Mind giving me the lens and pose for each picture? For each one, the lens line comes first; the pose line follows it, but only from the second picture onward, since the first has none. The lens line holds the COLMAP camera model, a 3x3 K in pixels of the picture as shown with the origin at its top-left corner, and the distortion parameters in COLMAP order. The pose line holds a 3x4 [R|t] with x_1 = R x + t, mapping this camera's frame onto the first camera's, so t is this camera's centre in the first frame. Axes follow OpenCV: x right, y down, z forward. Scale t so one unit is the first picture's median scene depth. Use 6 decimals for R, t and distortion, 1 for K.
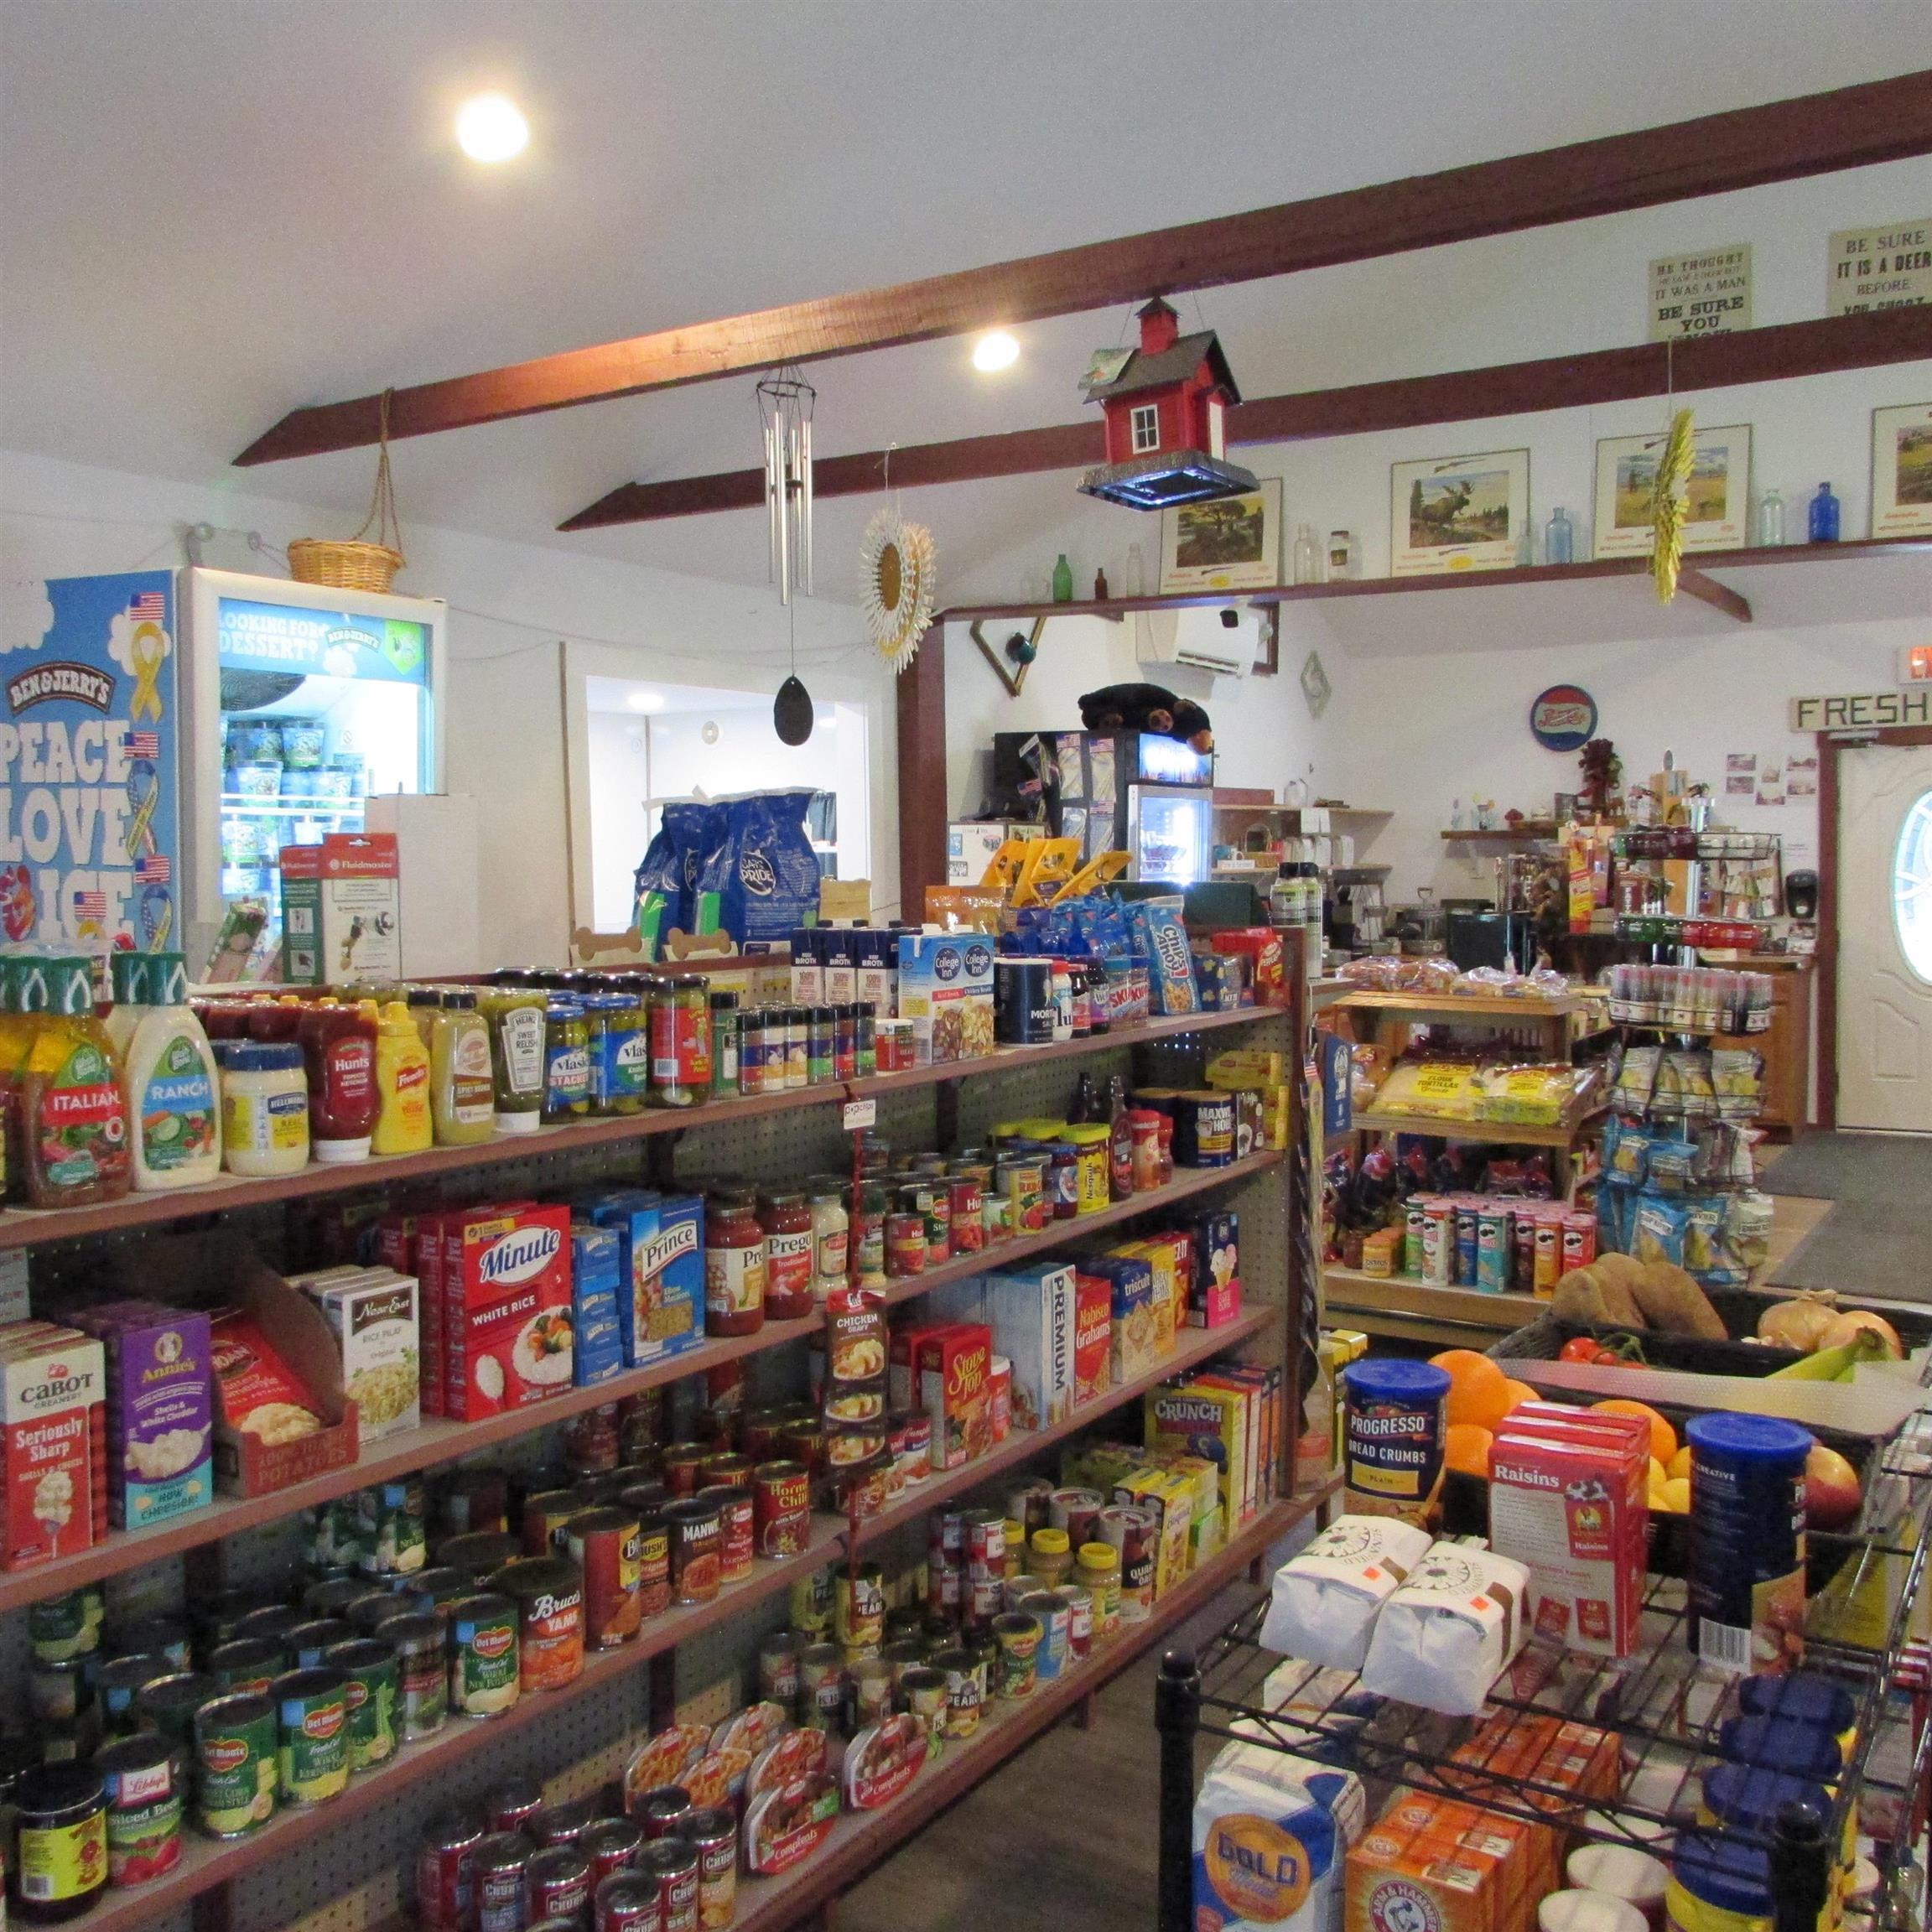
lens RADIAL K [[1827.0, 0, 961.6], [0, 1827.0, 973.8], [0, 0, 1]] dist [-0.042900, 0.034565]
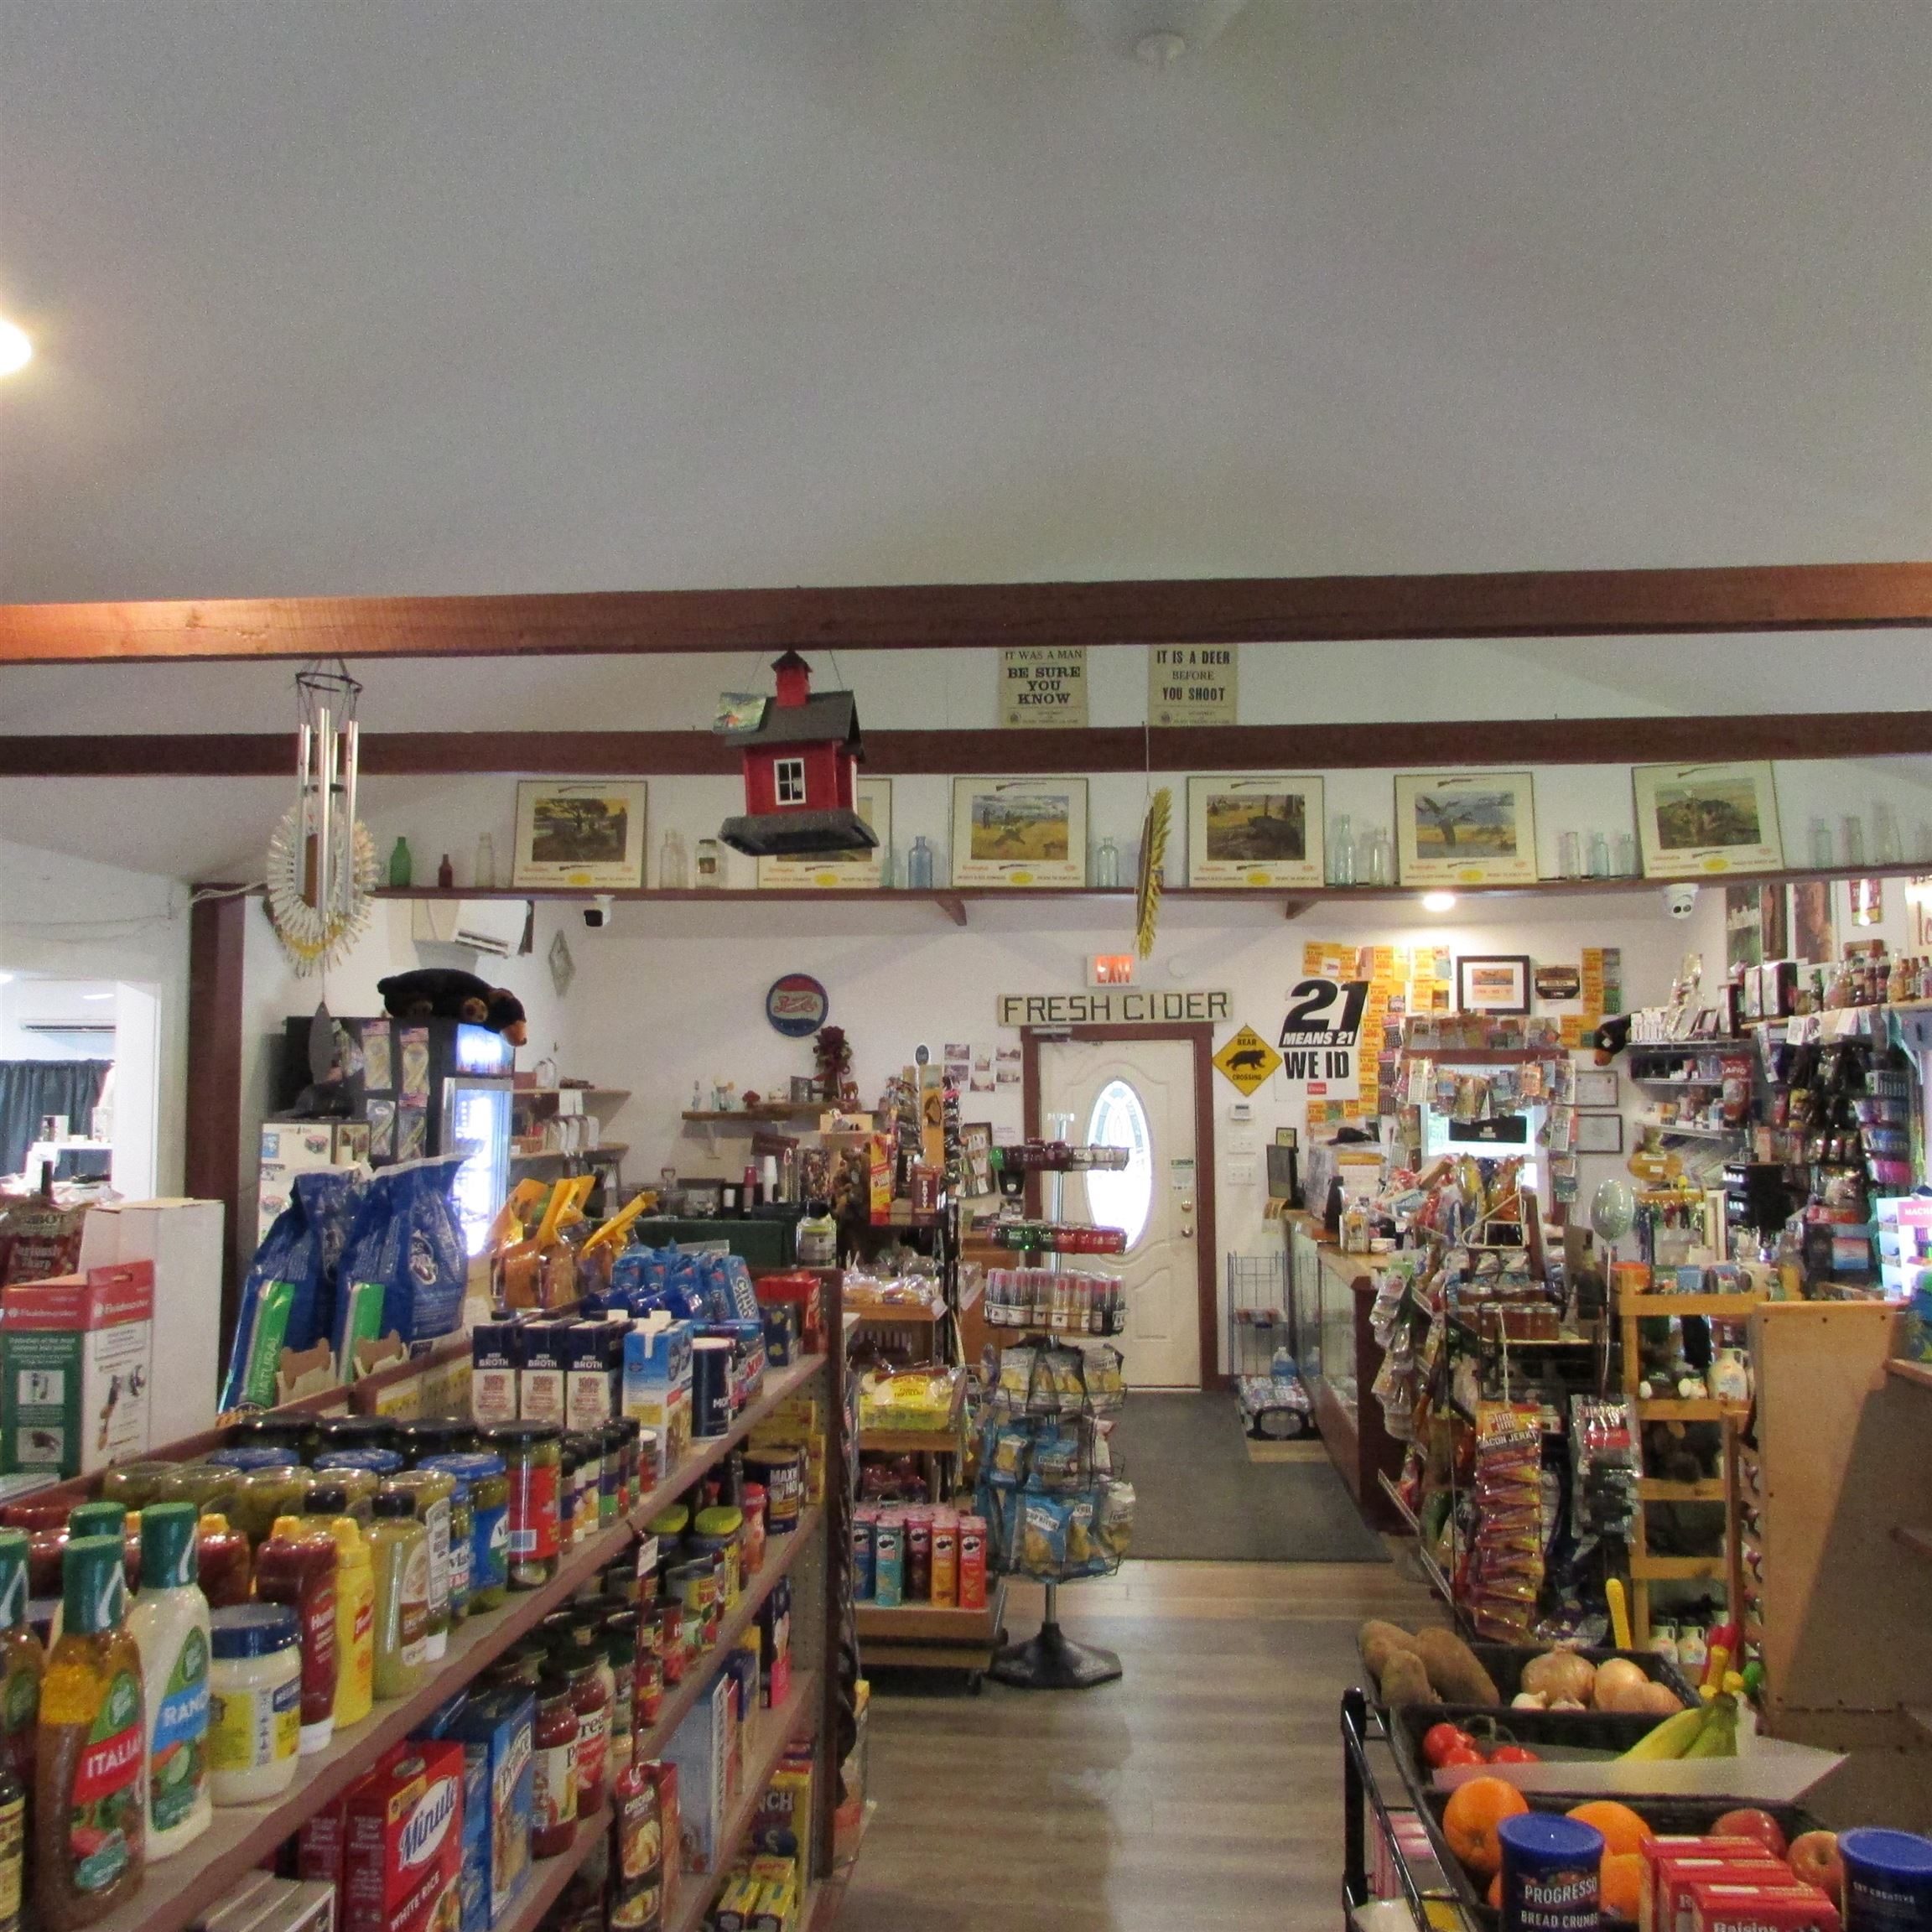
lens RADIAL K [[1827.0, 0, 961.6], [0, 1827.0, 973.8], [0, 0, 1]] dist [-0.042900, 0.034565]
pose [[0.884596, 0.040777, 0.464573, -0.148476], [0.023168, 0.991098, -0.131106, -0.035761], [-0.465783, 0.126739, 0.875776, 0.058468]]
